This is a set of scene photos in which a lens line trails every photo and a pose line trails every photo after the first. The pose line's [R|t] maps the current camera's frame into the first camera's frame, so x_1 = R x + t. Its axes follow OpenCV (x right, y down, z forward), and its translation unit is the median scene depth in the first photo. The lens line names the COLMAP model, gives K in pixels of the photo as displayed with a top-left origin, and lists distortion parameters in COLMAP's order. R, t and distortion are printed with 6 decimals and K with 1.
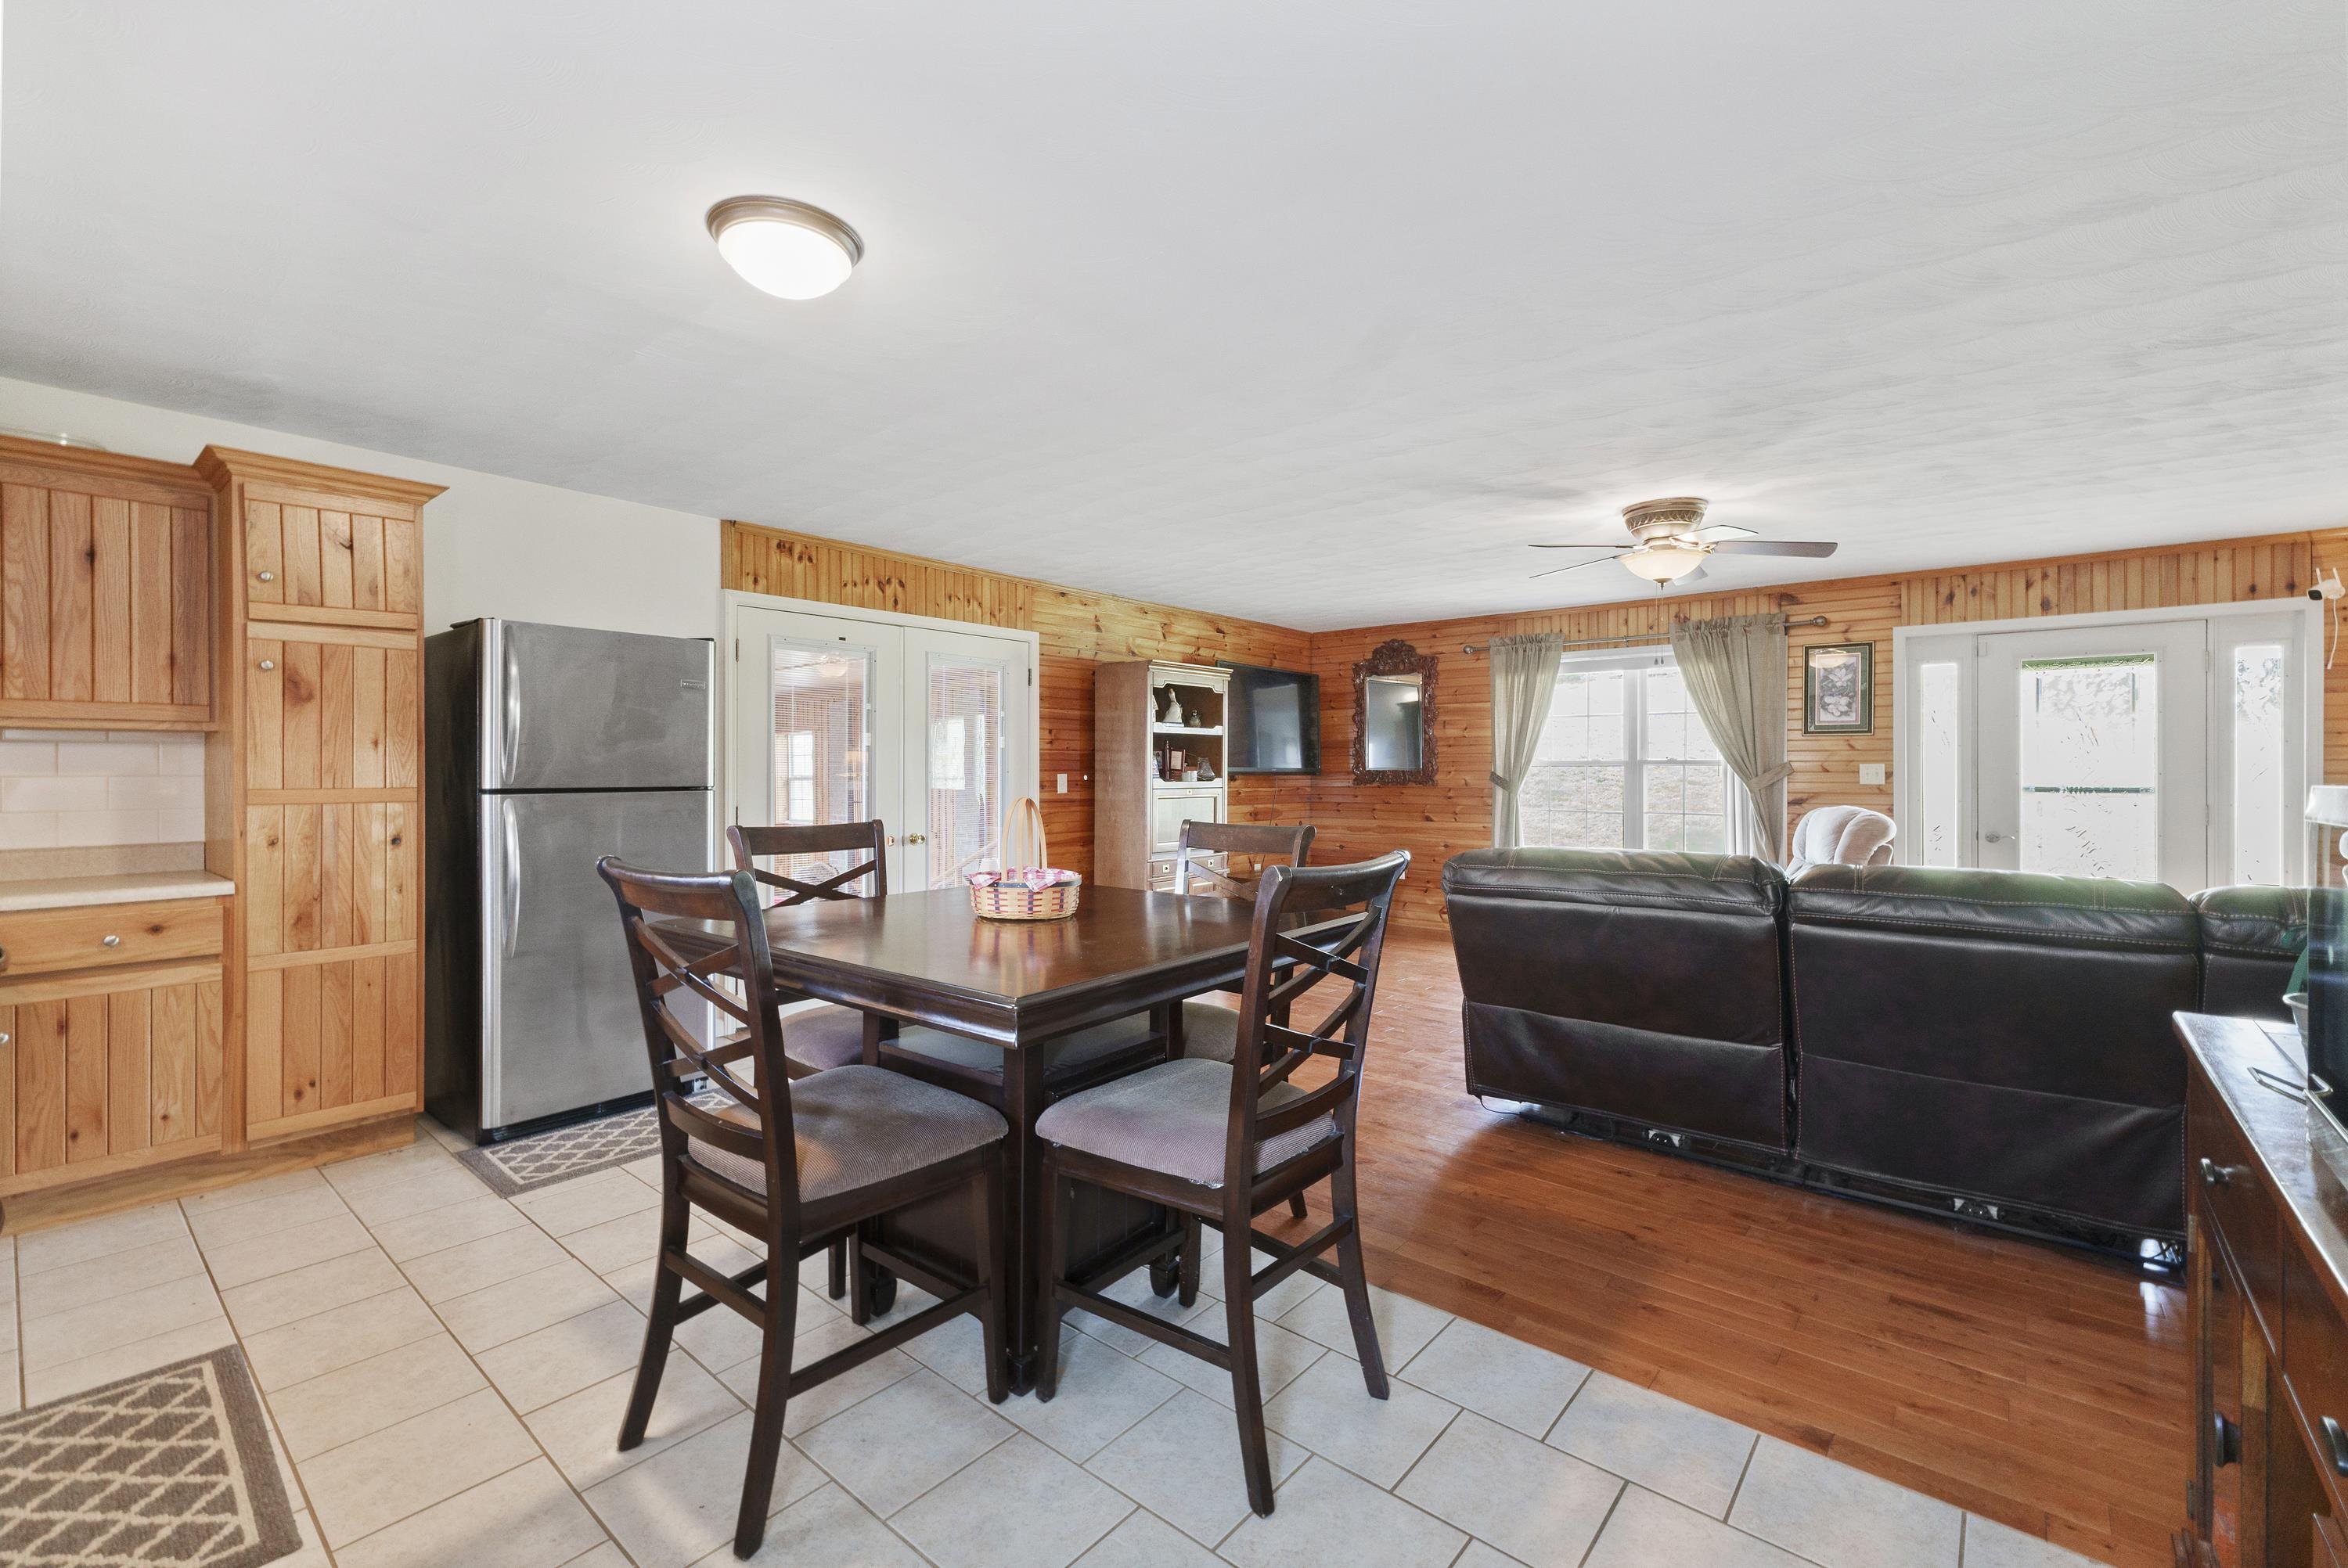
lens RADIAL K [[990.3, 0, 1172.4], [0, 990.3, 772.2], [0, 0, 1]] dist [0.002023, 0.000055]
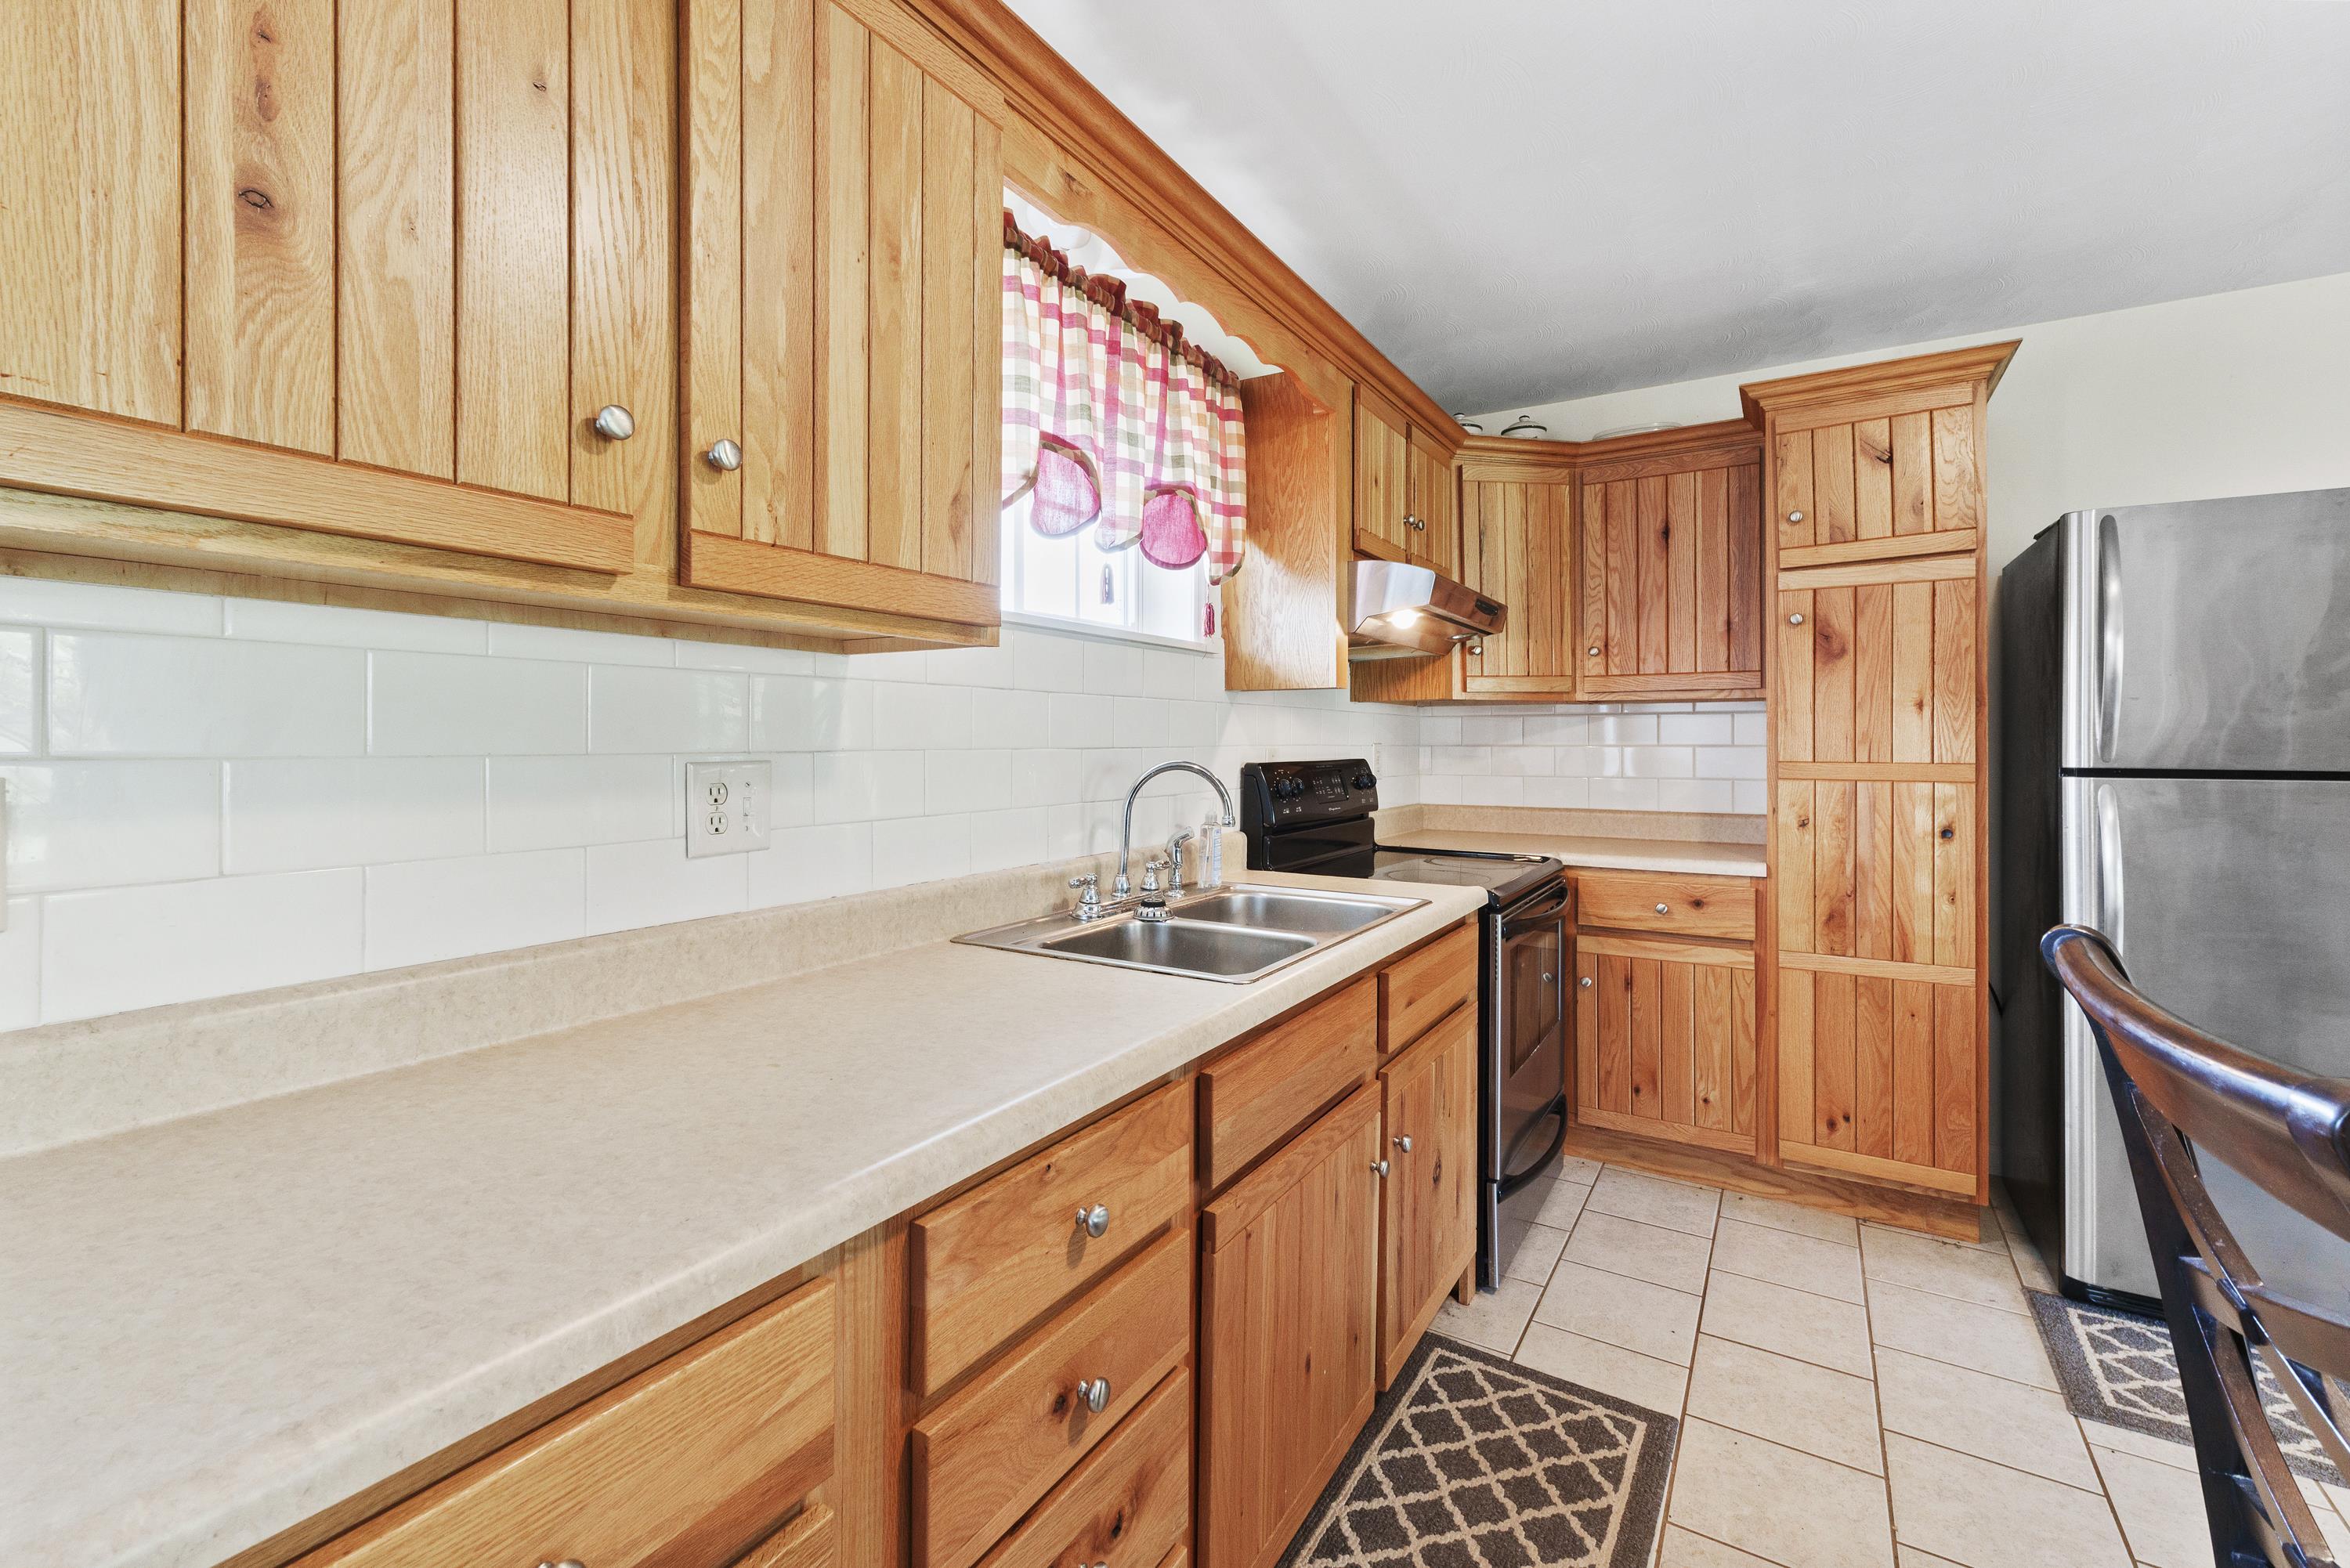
lens RADIAL K [[1017.1, 0, 1158.0], [0, 1017.1, 737.5], [0, 0, 1]] dist [0.002776, 0.000148]
pose [[0.138527, -0.001372, -0.990358, -0.059965], [-0.003736, 0.999991, -0.001908, -0.000125], [0.990352, 0.003964, 0.138521, 0.182384]]
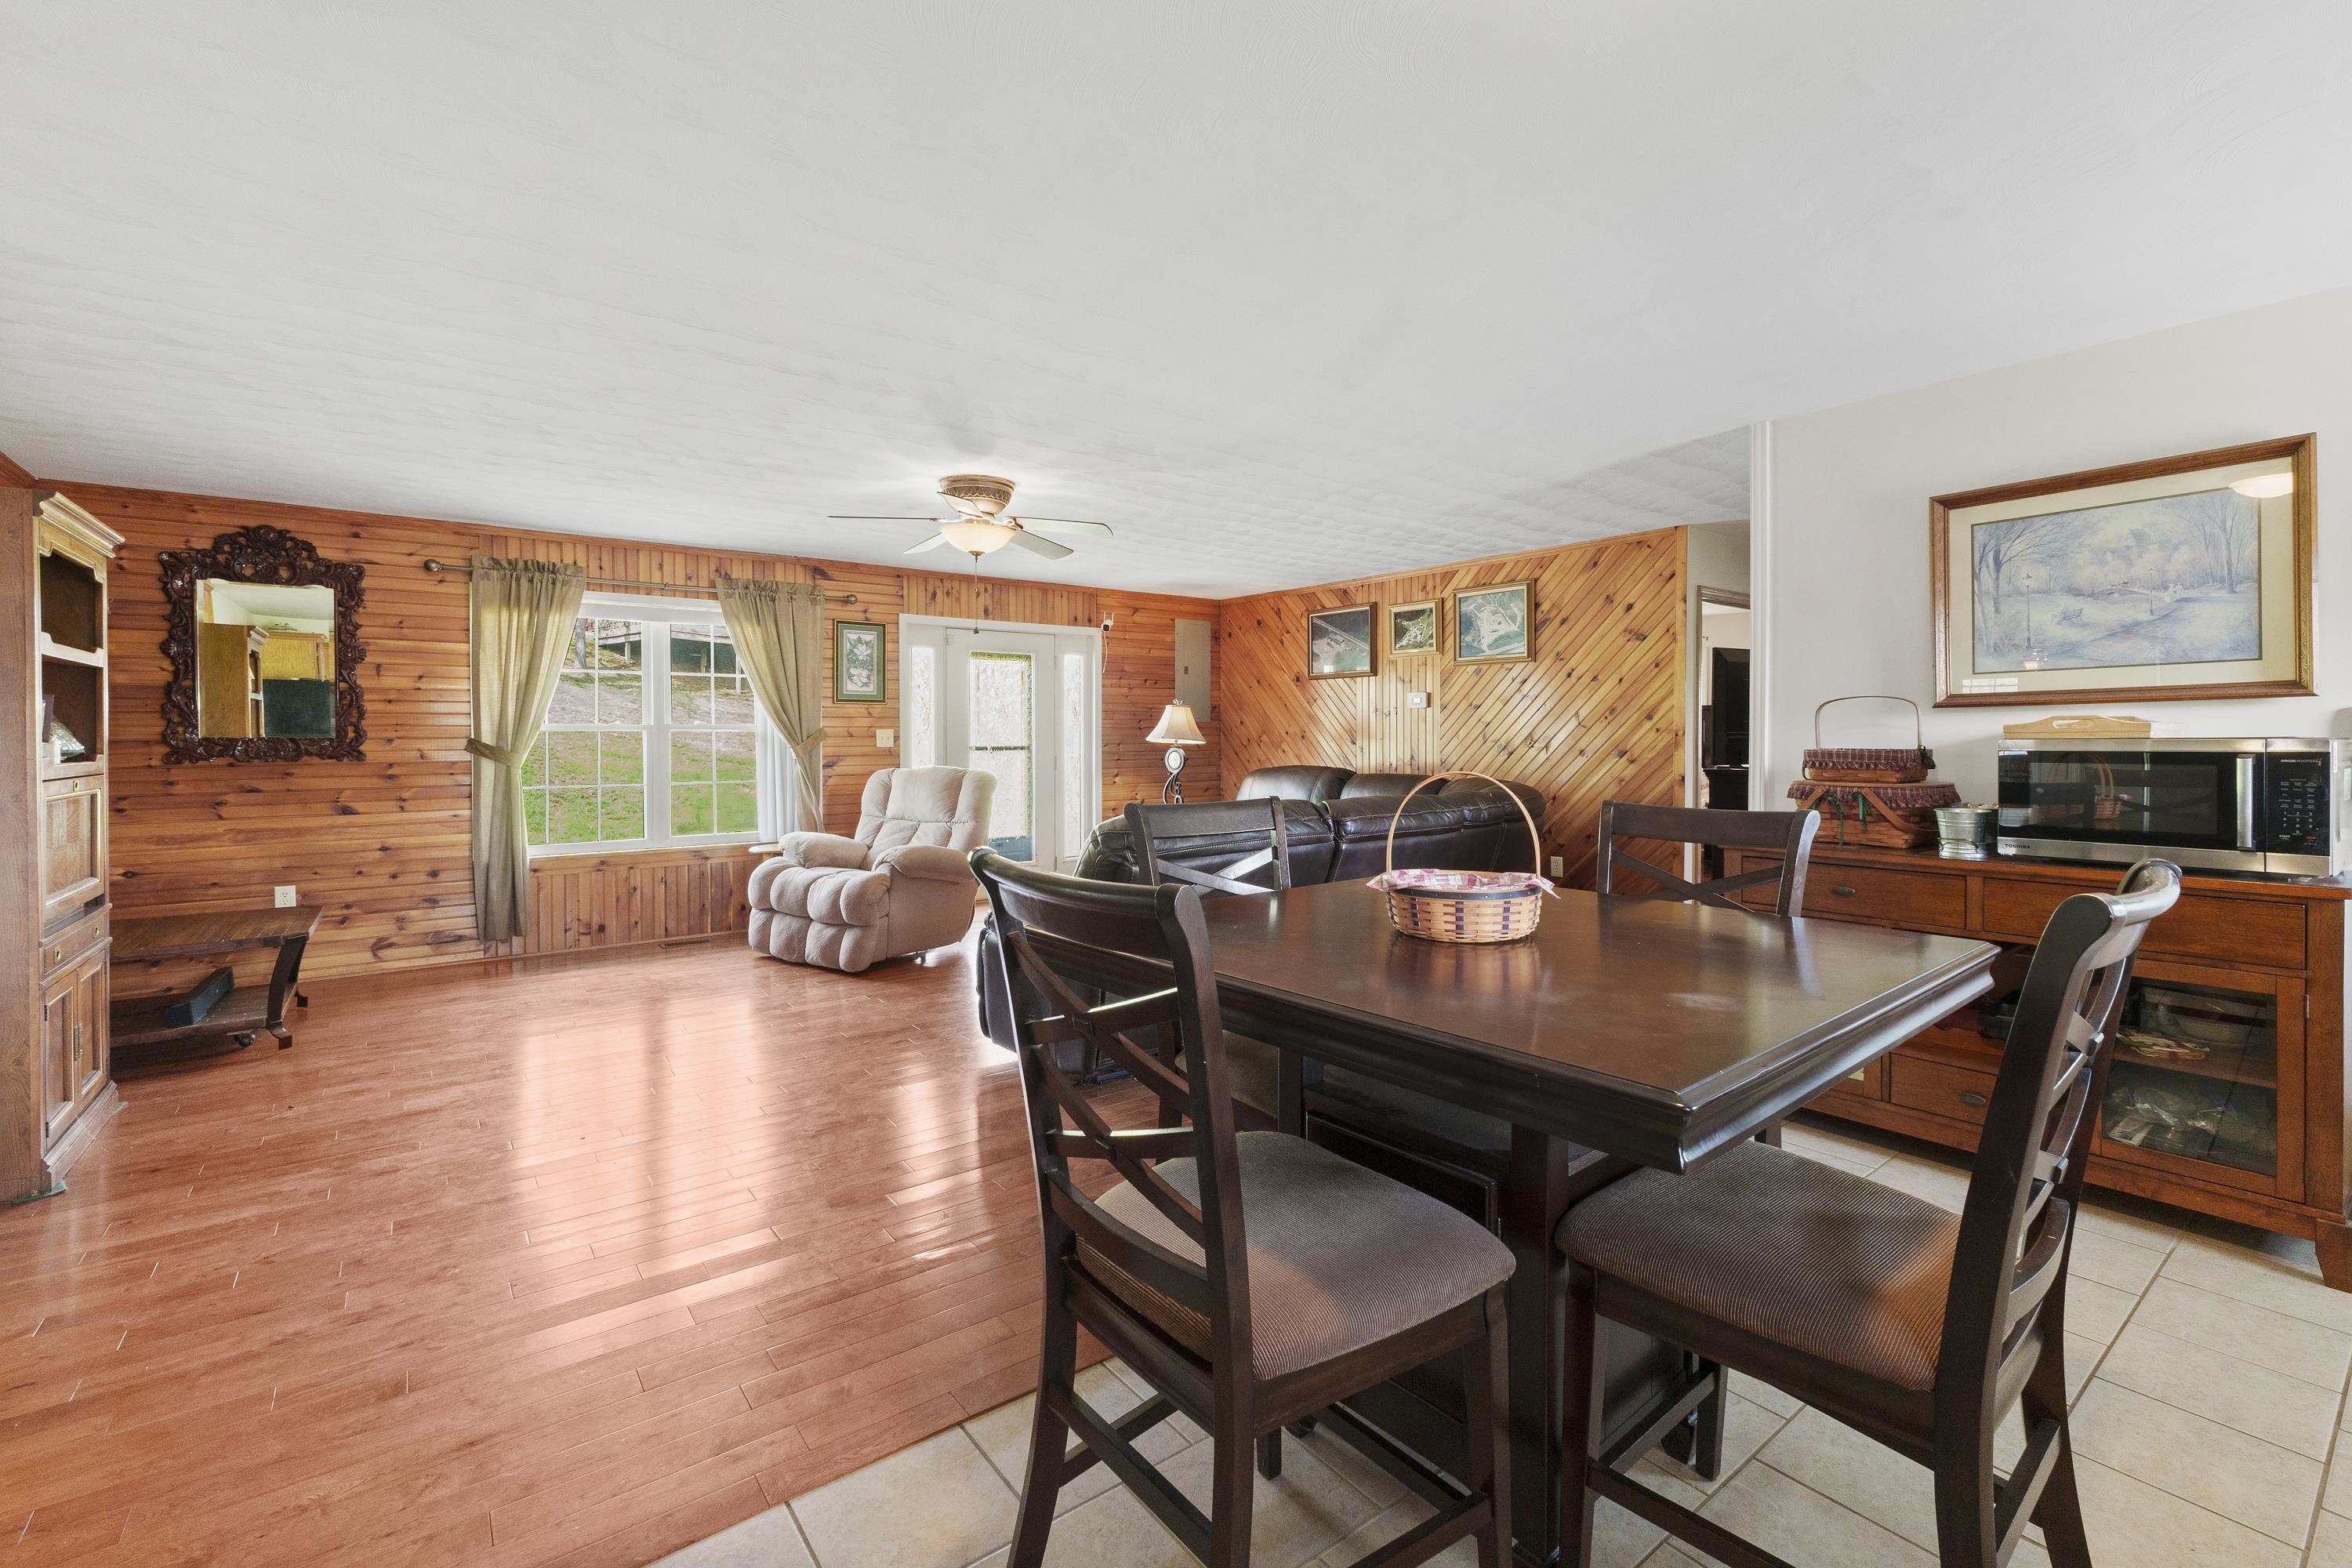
lens RADIAL K [[1014.0, 0, 1179.2], [0, 1014.0, 740.2], [0, 0, 1]] dist [0.011233, -0.000619]
pose [[0.213417, -0.009029, 0.976919, -0.439238], [0.004534, 0.999956, 0.008252, -0.004631], [-0.976951, 0.002668, 0.213449, 0.483740]]
